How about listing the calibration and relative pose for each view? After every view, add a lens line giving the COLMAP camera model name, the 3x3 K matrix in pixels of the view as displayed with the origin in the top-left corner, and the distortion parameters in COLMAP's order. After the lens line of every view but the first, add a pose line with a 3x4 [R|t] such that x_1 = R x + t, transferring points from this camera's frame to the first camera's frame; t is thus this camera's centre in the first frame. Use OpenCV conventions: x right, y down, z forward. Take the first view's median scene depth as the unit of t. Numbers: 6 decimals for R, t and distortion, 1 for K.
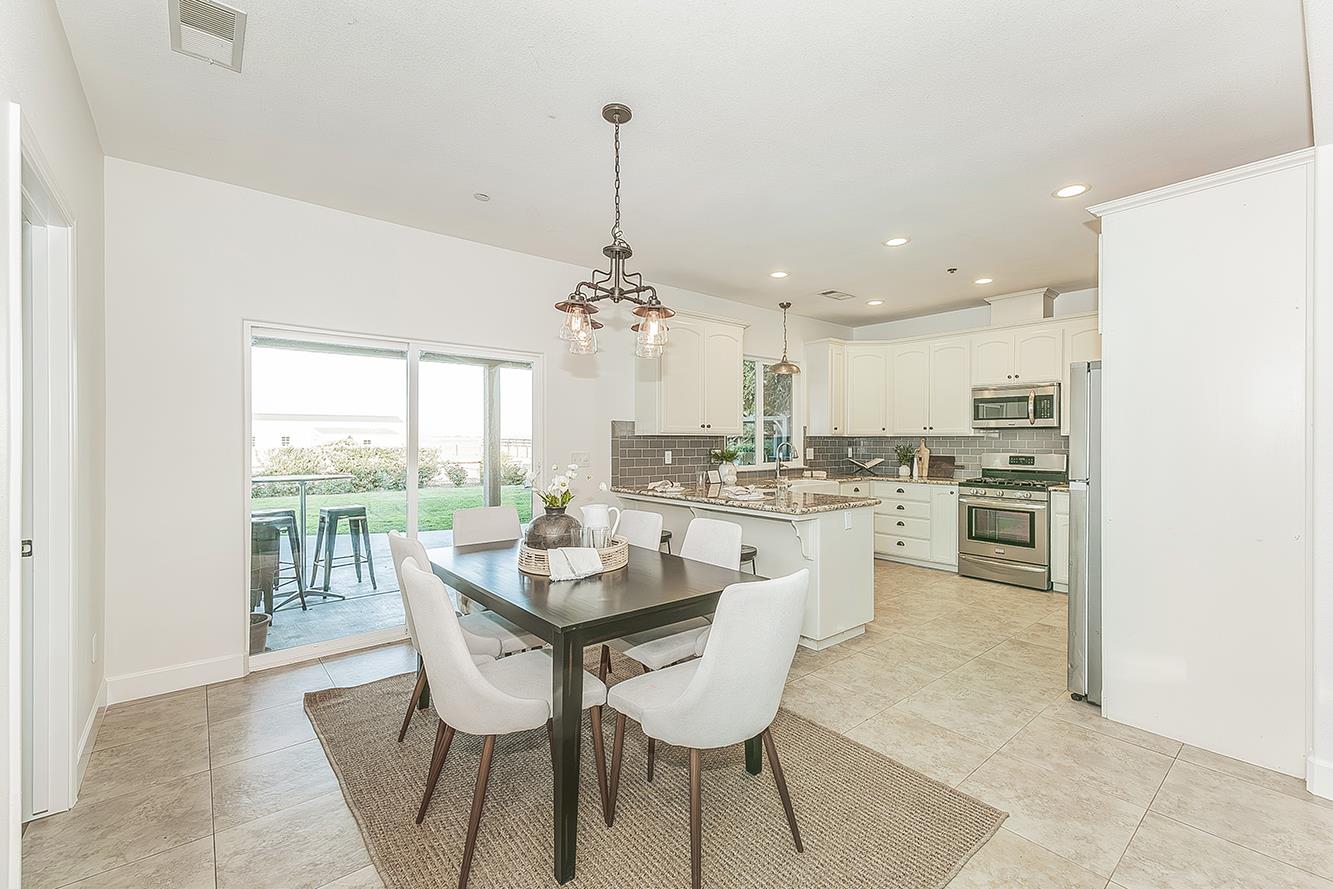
lens RADIAL K [[579.1, 0, 695.1], [0, 579.1, 439.8], [0, 0, 1]] dist [0.001403, 0.000071]
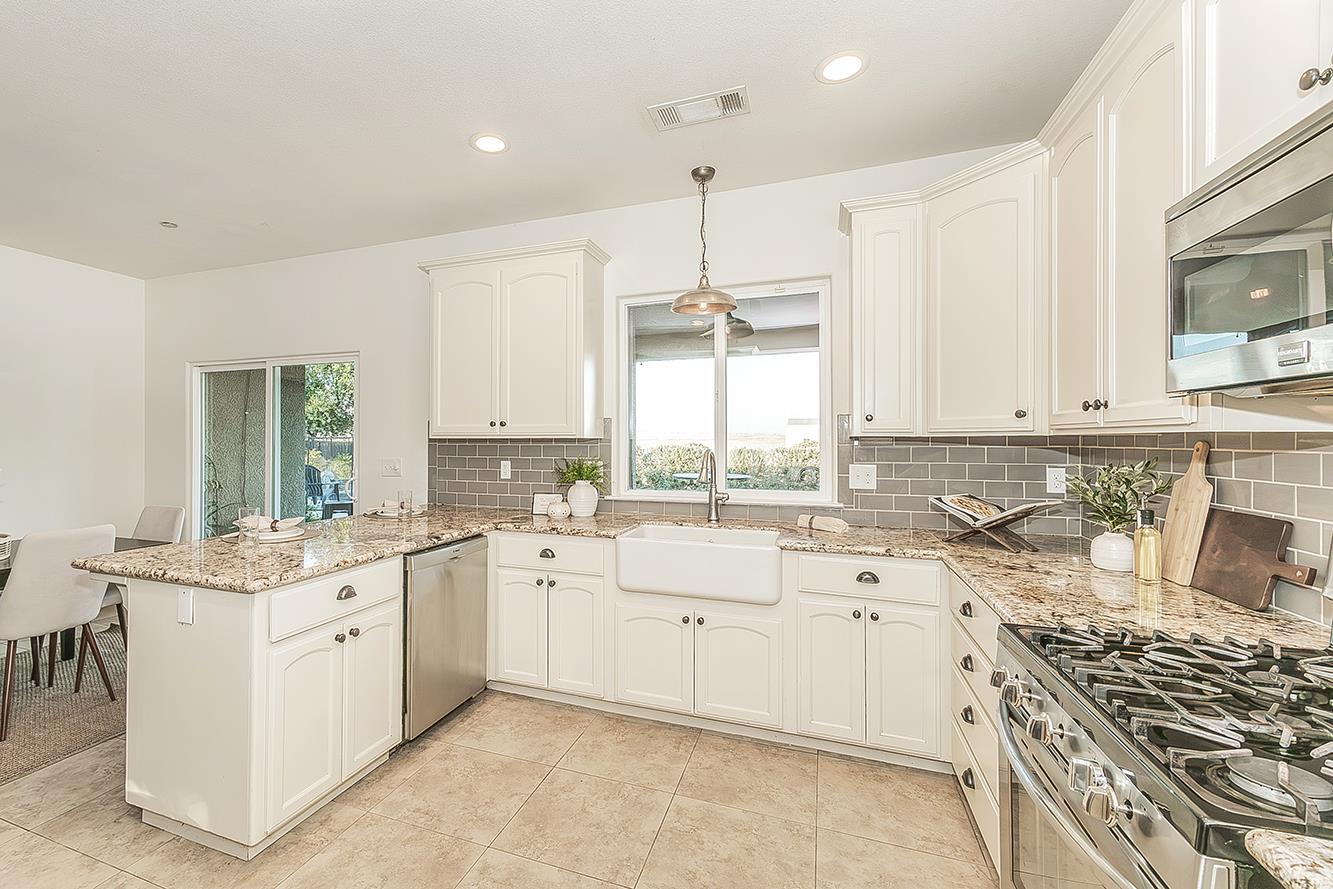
lens RADIAL K [[582.8, 0, 590.7], [0, 582.8, 440.1], [0, 0, 1]] dist [0.000566, 0.000165]
pose [[0.452503, -0.003445, -0.891756, 0.575294], [-0.000266, 0.999992, -0.003998, -0.002267], [0.891763, 0.002046, 0.452499, 0.712475]]
